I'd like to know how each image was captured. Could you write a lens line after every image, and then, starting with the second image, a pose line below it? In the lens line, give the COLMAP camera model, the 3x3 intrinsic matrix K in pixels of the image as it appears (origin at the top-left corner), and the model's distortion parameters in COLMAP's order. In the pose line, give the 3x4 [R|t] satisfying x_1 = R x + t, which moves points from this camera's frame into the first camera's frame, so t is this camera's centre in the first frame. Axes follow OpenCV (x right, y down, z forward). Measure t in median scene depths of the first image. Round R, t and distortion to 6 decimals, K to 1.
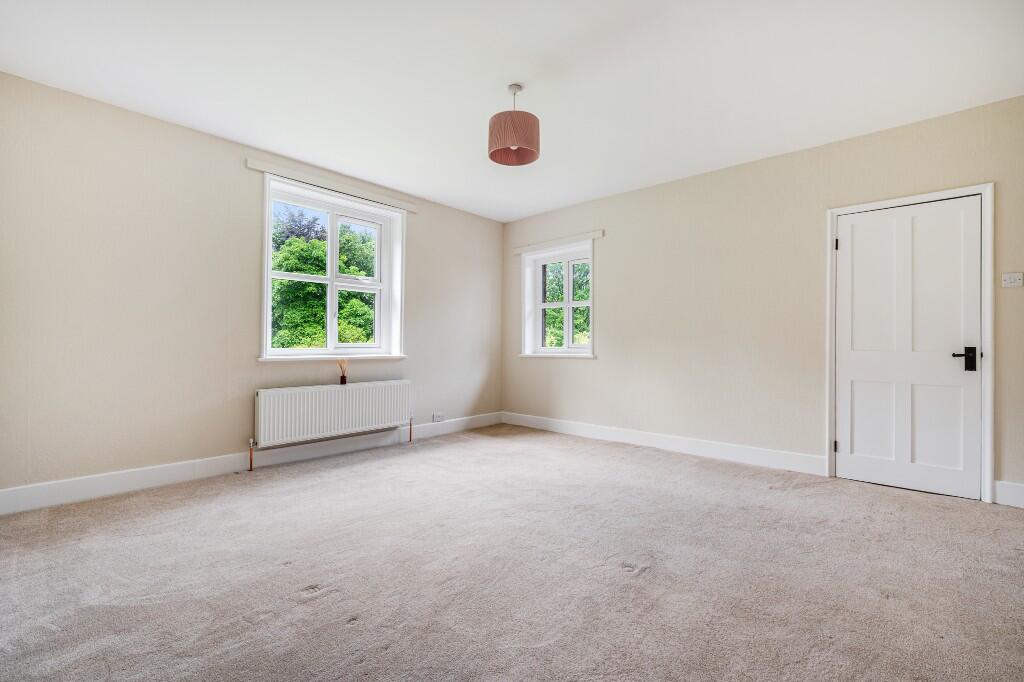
lens RADIAL K [[456.4, 0, 511.8], [0, 456.4, 336.8], [0, 0, 1]] dist [0.000405, -0.000127]
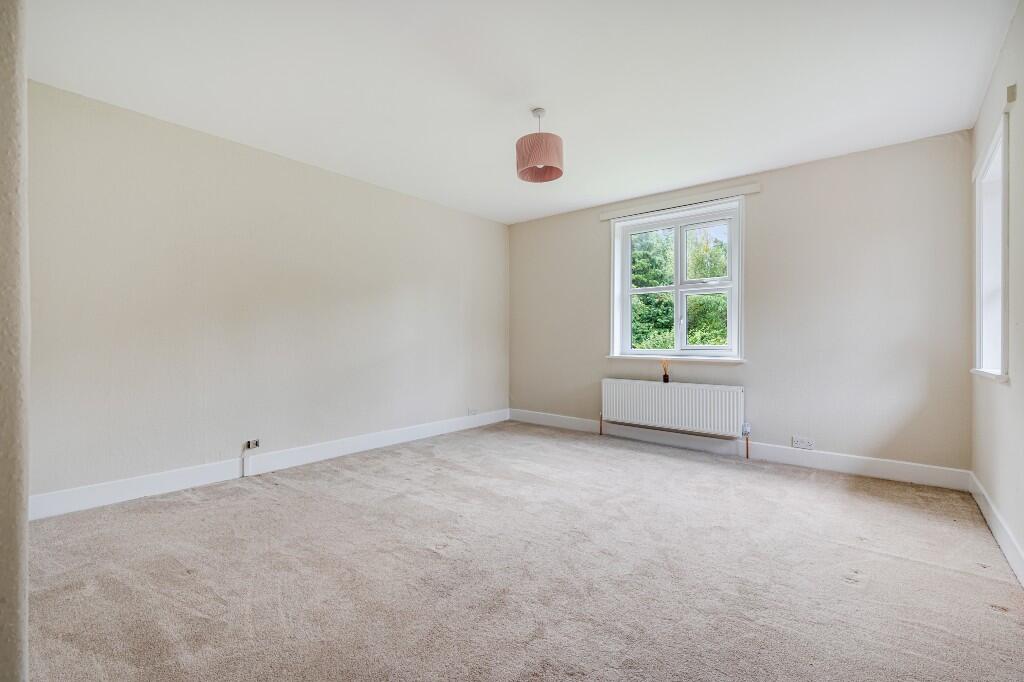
lens RADIAL K [[443.2, 0, 512.0], [0, 443.2, 341.0], [0, 0, 1]] dist [-0.000696, -0.000177]
pose [[0.037163, -0.008020, -0.999277, 0.699381], [0.005116, 0.999956, -0.007835, 0.011158], [0.999296, -0.004821, 0.037202, 0.602049]]
